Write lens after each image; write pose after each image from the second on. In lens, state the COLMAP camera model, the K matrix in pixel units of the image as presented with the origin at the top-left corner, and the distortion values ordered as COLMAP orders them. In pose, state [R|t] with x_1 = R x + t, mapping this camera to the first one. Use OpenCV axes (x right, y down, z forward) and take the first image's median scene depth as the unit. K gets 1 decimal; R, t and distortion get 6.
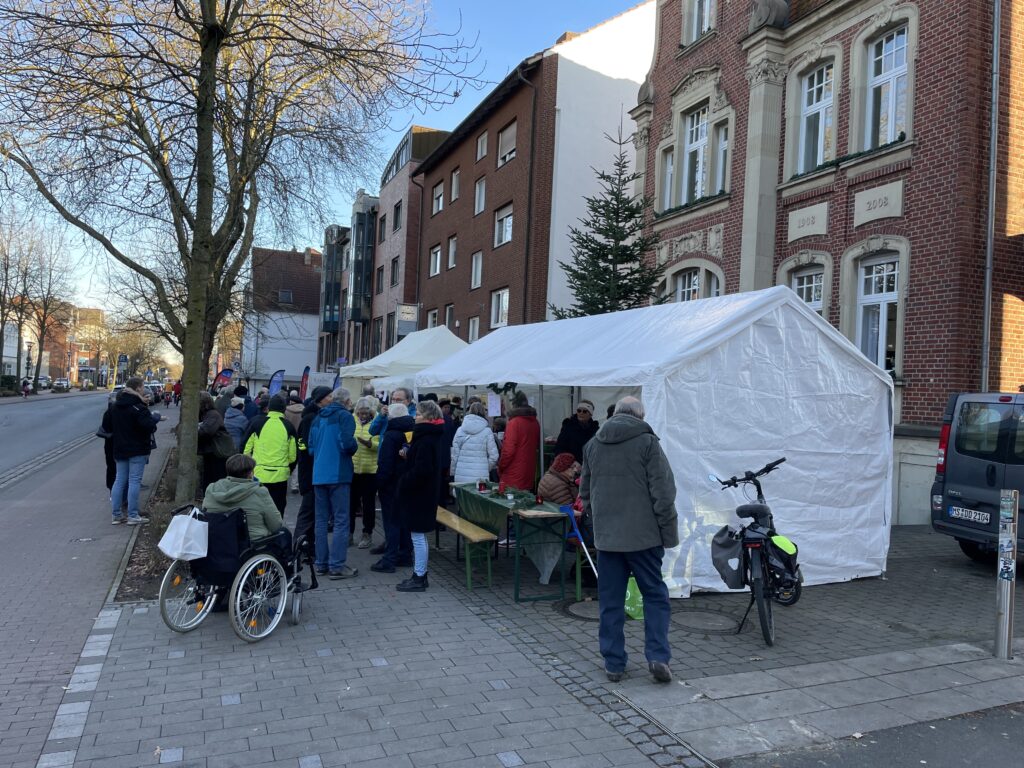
lens RADIAL K [[754.9, 0, 512.2], [0, 754.9, 381.5], [0, 0, 1]] dist [-0.050869, -0.002148]
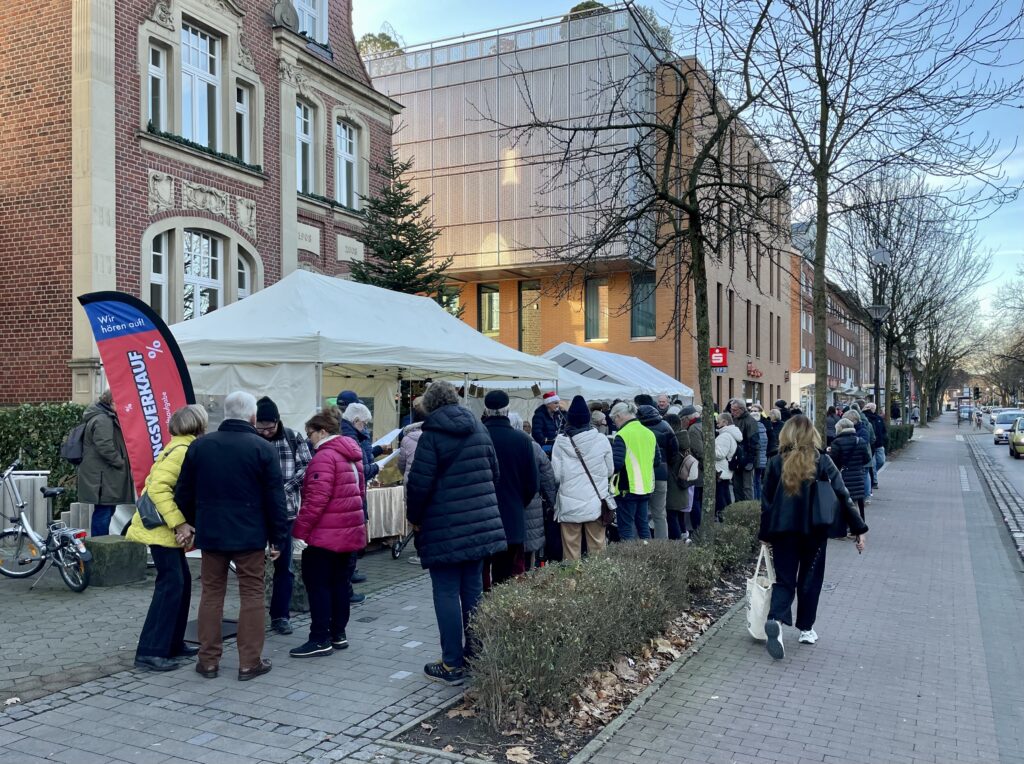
lens RADIAL K [[839.2, 0, 516.8], [0, 839.2, 384.3], [0, 0, 1]] dist [-0.032249, -0.013476]
pose [[-0.683510, -0.012235, 0.729839, -0.671433], [-0.028849, 0.999531, -0.010262, 0.012104], [-0.729371, -0.028069, -0.683542, 1.442821]]
